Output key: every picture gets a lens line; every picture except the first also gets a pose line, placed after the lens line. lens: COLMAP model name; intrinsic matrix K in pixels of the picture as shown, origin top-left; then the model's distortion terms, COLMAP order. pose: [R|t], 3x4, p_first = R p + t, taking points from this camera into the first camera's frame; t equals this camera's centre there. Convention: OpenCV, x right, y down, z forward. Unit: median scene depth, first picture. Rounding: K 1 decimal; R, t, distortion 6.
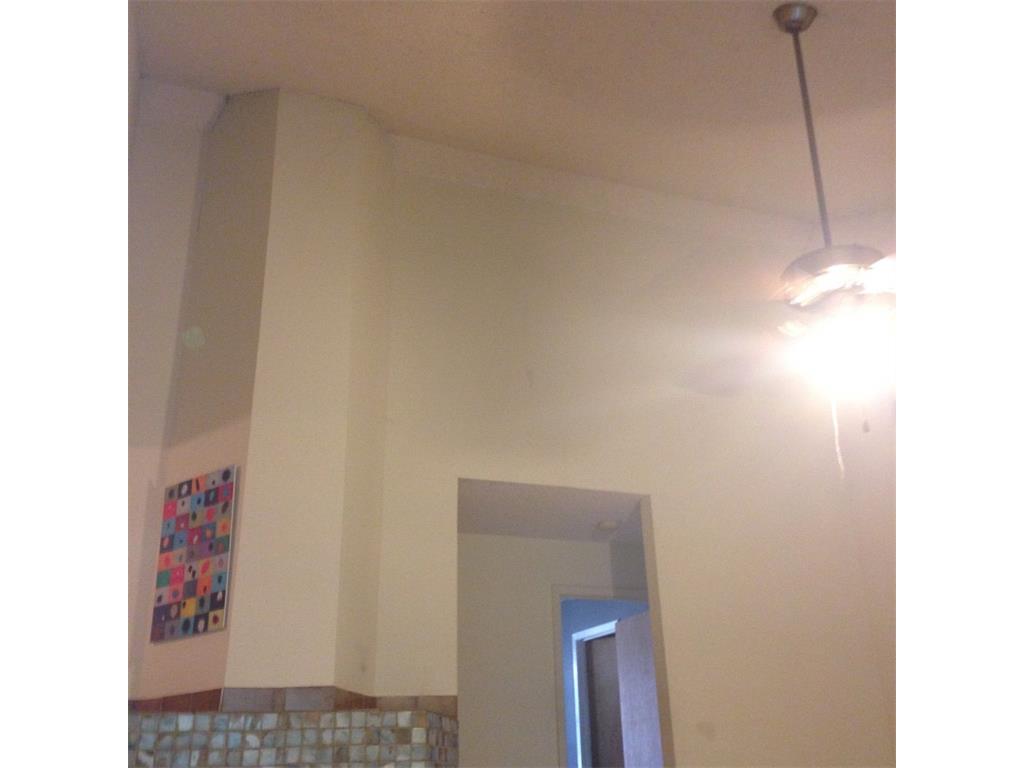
lens RADIAL K [[933.3, 0, 512.0], [0, 933.3, 384.0], [0, 0, 1]] dist [0.070579, -0.006815]
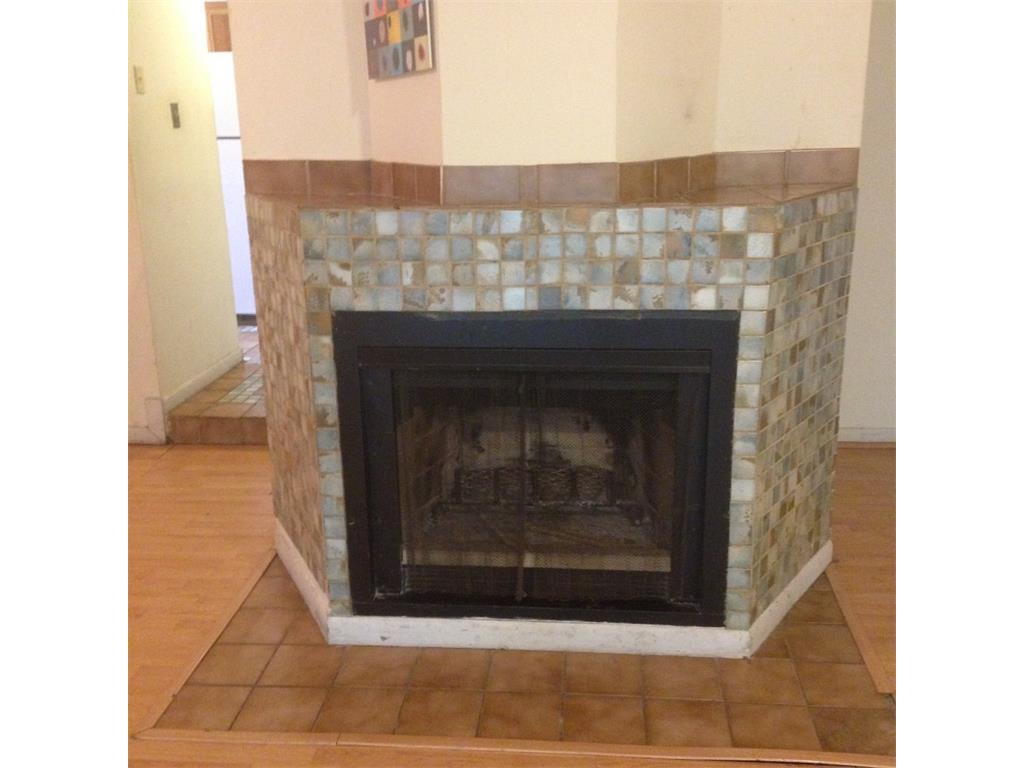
lens RADIAL K [[933.3, 0, 512.0], [0, 933.3, 384.0], [0, 0, 1]] dist [0.070579, -0.006815]
pose [[0.892978, 0.133470, -0.429856, 0.026865], [0.168711, 0.786140, 0.594575, 0.068754], [0.417285, -0.603464, 0.679488, 0.498373]]
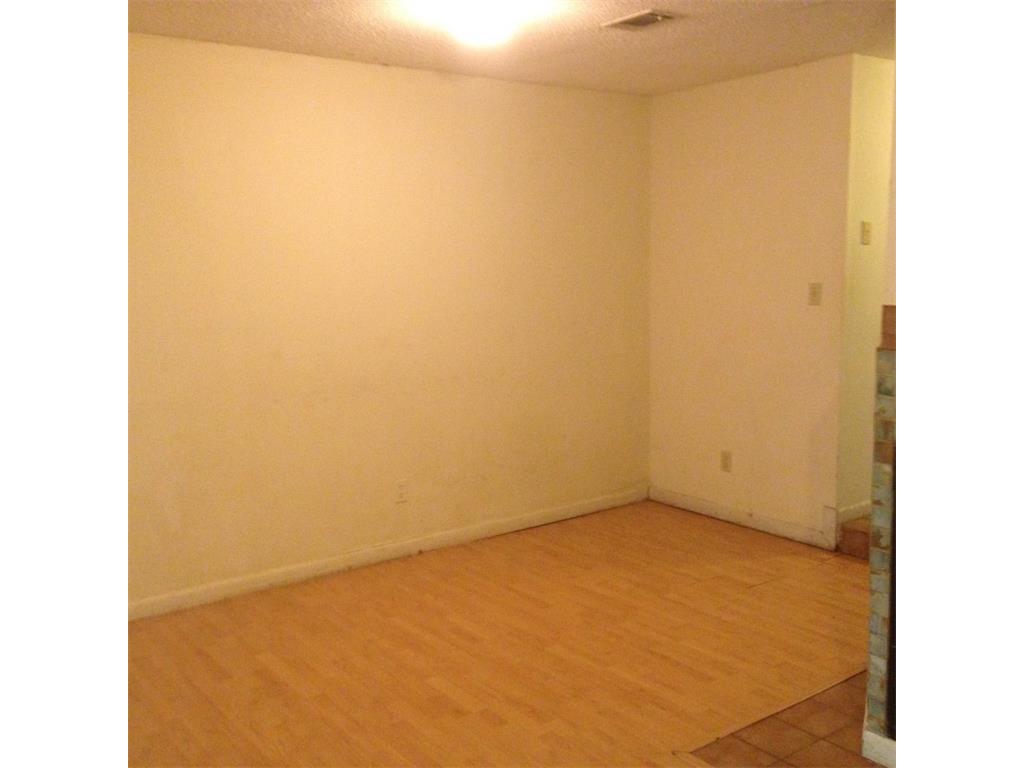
lens RADIAL K [[933.3, 0, 512.0], [0, 933.3, 384.0], [0, 0, 1]] dist [0.070579, -0.006815]
pose [[0.254399, 0.145568, -0.956081, 0.232098], [0.384716, 0.891785, 0.238146, 0.070958], [0.887285, -0.428404, 0.170866, 0.555079]]
